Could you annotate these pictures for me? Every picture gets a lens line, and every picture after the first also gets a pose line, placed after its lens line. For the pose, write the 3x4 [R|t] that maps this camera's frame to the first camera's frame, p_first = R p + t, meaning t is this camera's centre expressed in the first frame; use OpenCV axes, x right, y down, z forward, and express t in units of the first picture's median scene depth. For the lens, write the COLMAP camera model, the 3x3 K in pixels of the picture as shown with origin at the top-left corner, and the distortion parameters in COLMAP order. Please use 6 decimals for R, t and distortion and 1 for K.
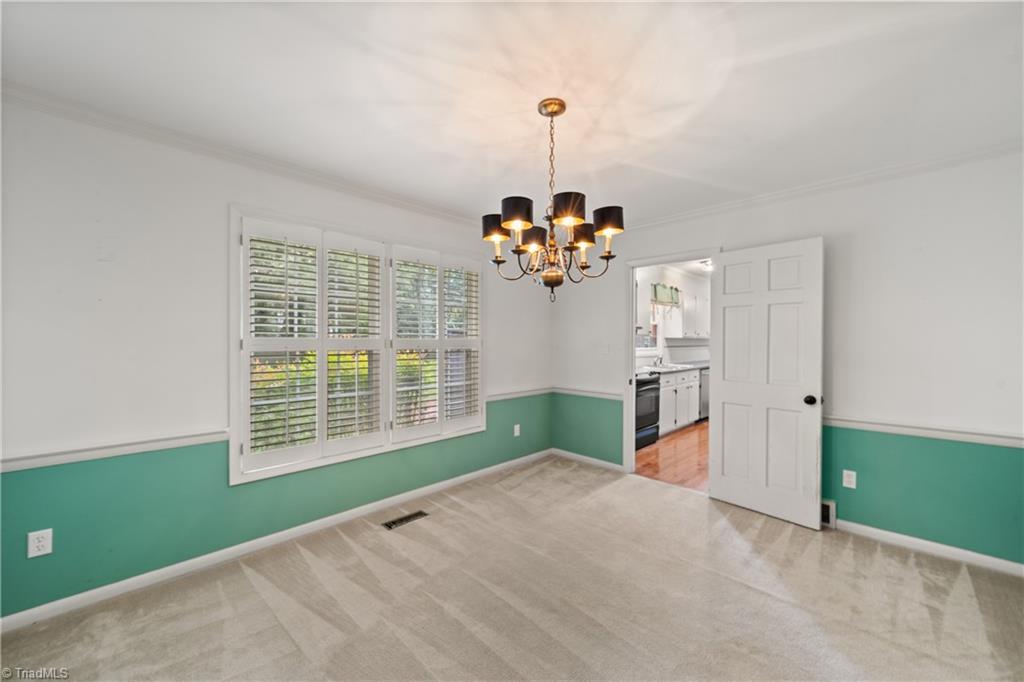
lens RADIAL K [[390.6, 0, 517.9], [0, 390.6, 348.6], [0, 0, 1]] dist [0.006750, 0.000014]
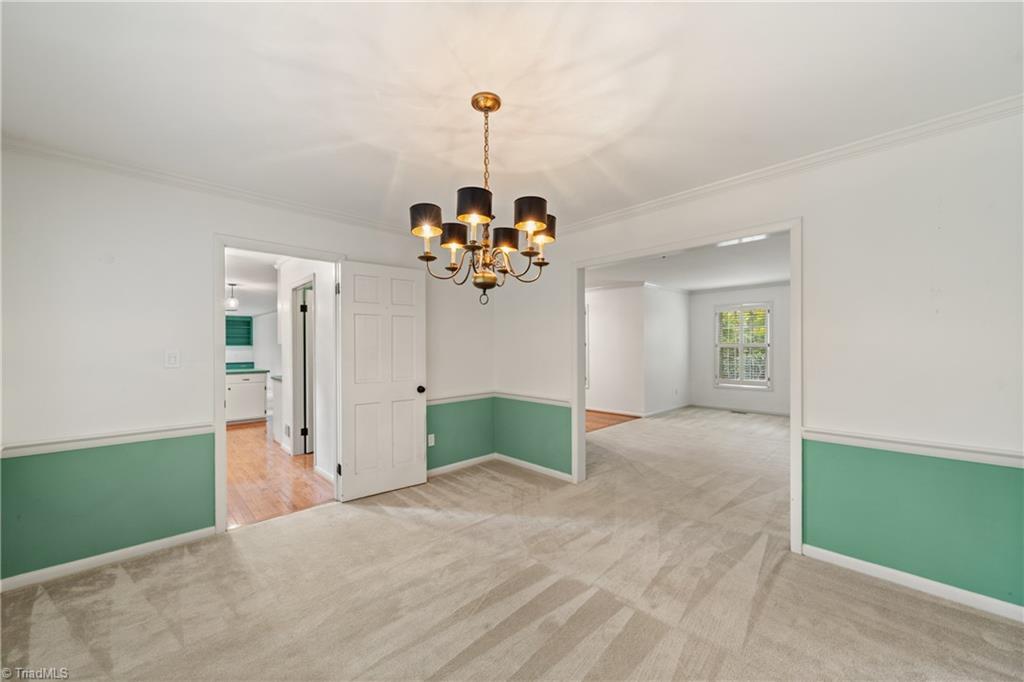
lens RADIAL K [[392.0, 0, 522.4], [0, 392.0, 349.9], [0, 0, 1]] dist [0.000916, 0.000067]
pose [[0.020564, -0.011060, 0.999727, -0.553047], [0.025259, 0.999625, 0.010539, -0.009897], [-0.999469, 0.025036, 0.020835, 0.566431]]
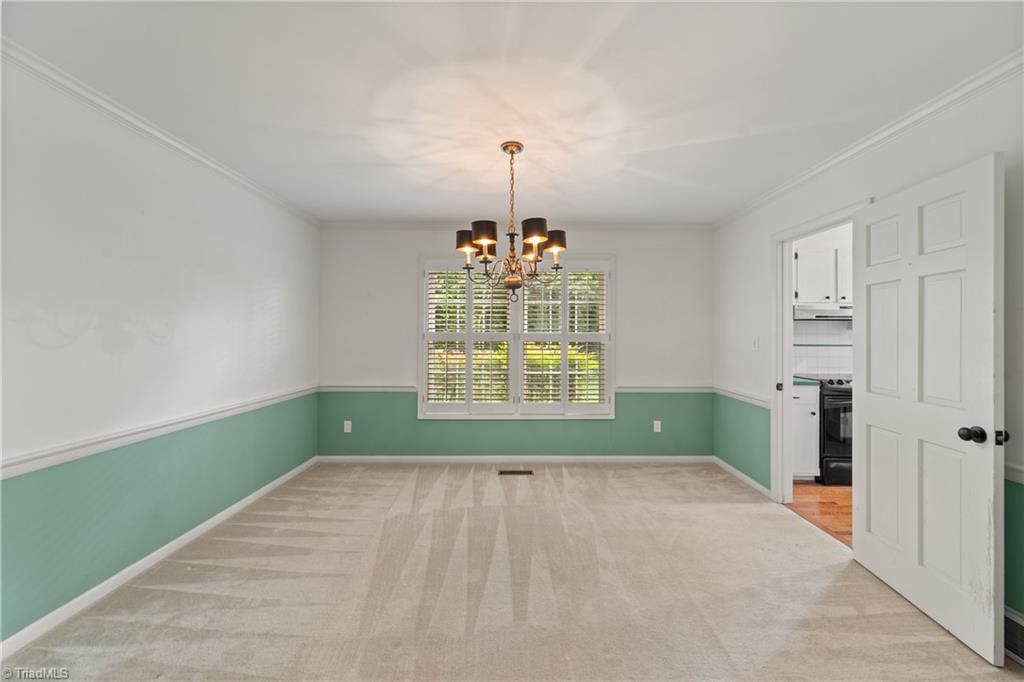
lens RADIAL K [[388.9, 0, 521.2], [0, 388.9, 338.2], [0, 0, 1]] dist [0.000419, 0.000038]
pose [[0.706281, 0.005552, -0.707910, 0.620350], [-0.016540, 0.999826, -0.008659, 0.003236], [0.707739, 0.017825, 0.706249, 0.094642]]
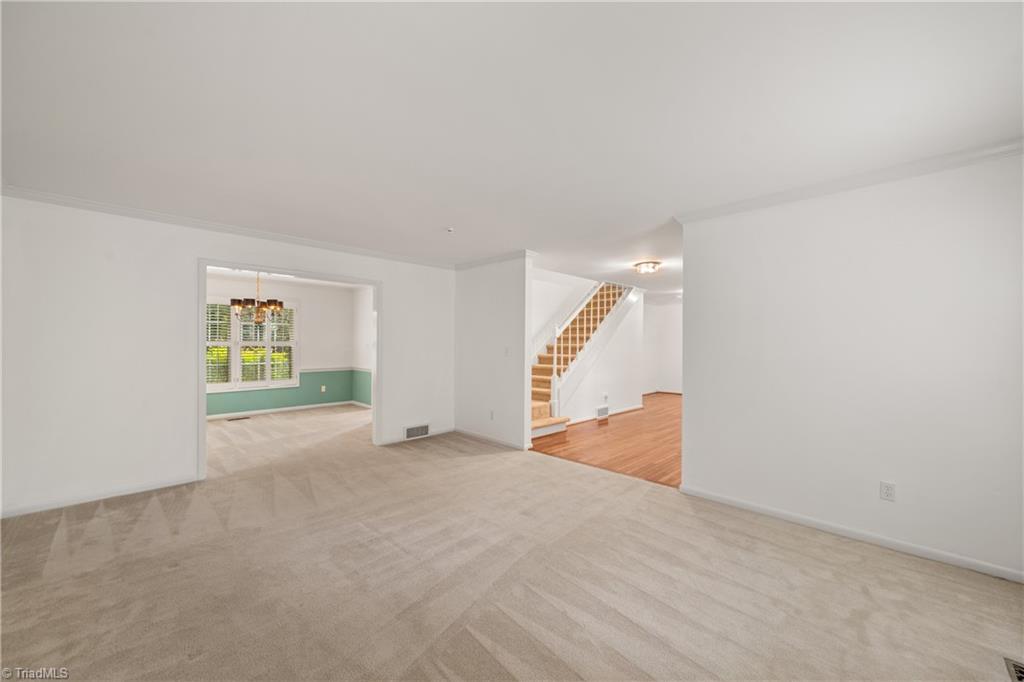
lens RADIAL K [[388.9, 0, 521.2], [0, 388.9, 338.2], [0, 0, 1]] dist [0.000419, 0.000038]
pose [[0.999979, 0.002240, 0.006004, 1.349775], [-0.002038, 0.999440, -0.033396, 0.028605], [-0.006076, 0.033383, 0.999424, -1.316240]]
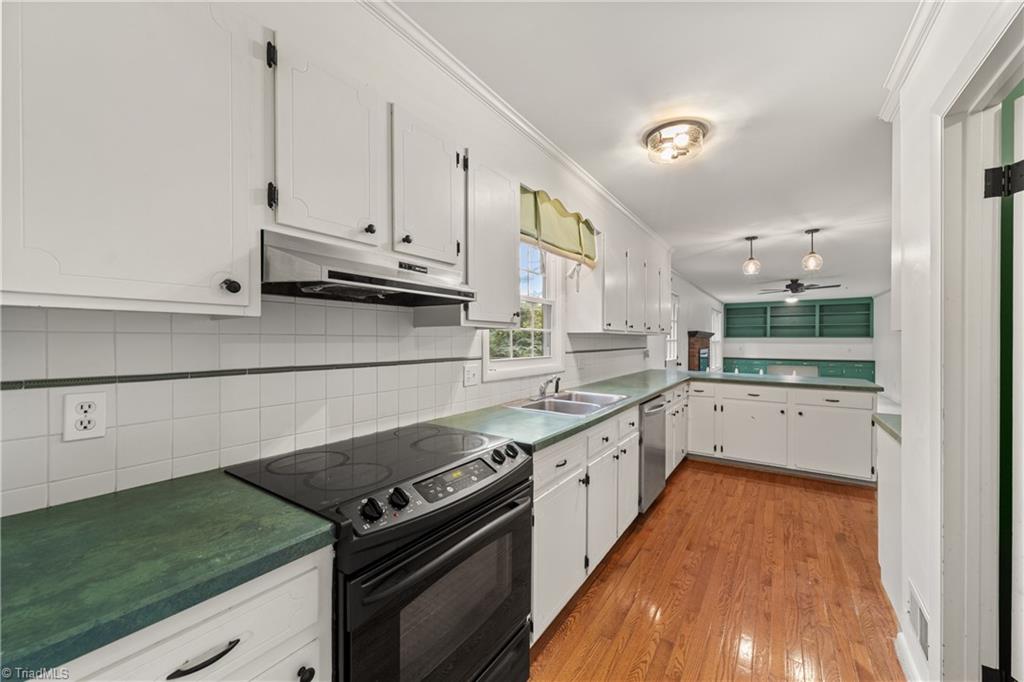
lens RADIAL K [[388.9, 0, 521.2], [0, 388.9, 338.2], [0, 0, 1]] dist [0.000419, 0.000038]
pose [[0.981544, 0.000379, 0.191237, 0.512439], [0.003877, 0.999753, -0.021881, -0.024904], [-0.191198, 0.022218, 0.981300, 1.218594]]
